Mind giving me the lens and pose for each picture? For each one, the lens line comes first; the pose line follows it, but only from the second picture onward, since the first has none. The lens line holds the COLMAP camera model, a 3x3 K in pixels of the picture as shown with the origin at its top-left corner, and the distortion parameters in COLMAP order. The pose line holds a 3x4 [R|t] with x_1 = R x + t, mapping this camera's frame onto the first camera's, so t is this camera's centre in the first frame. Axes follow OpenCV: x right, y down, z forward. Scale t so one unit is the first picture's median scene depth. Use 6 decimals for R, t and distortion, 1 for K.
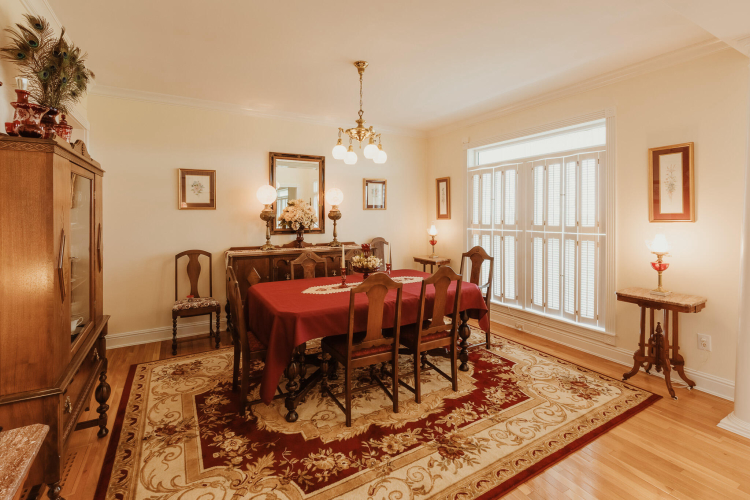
lens RADIAL K [[343.6, 0, 366.8], [0, 343.6, 225.0], [0, 0, 1]] dist [0.001060, -0.000284]
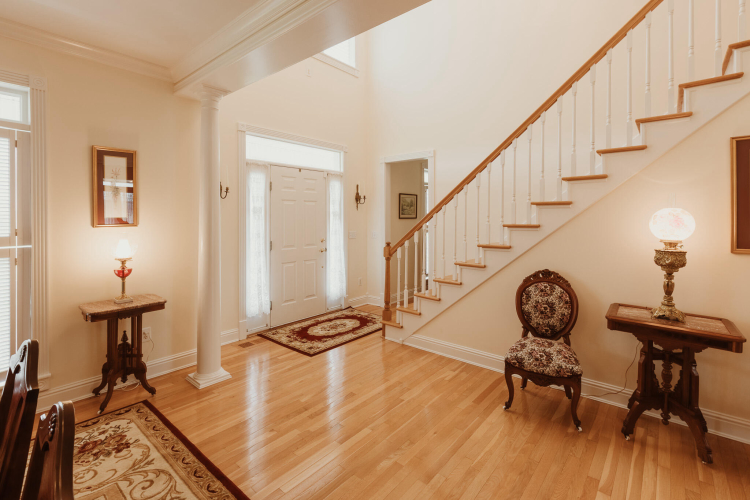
lens RADIAL K [[343.6, 0, 366.8], [0, 343.6, 225.0], [0, 0, 1]] dist [0.001060, -0.000284]
pose [[-0.331560, -0.016196, 0.943295, -0.283545], [0.031015, 0.999125, 0.028056, -0.019551], [-0.942924, 0.038559, -0.330768, 0.677618]]
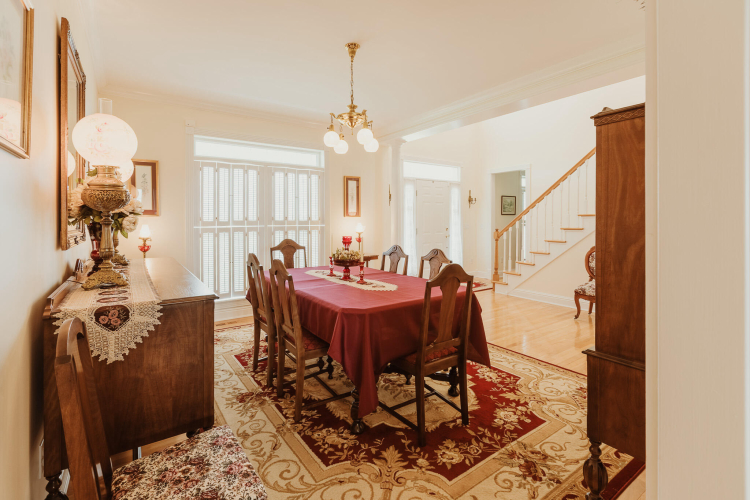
lens RADIAL K [[343.6, 0, 366.8], [0, 343.6, 225.0], [0, 0, 1]] dist [0.001060, -0.000284]
pose [[-0.087143, -0.008297, 0.996161, -1.046542], [0.035351, 0.999310, 0.011416, 0.019819], [-0.995568, 0.036210, -0.086789, 1.126306]]
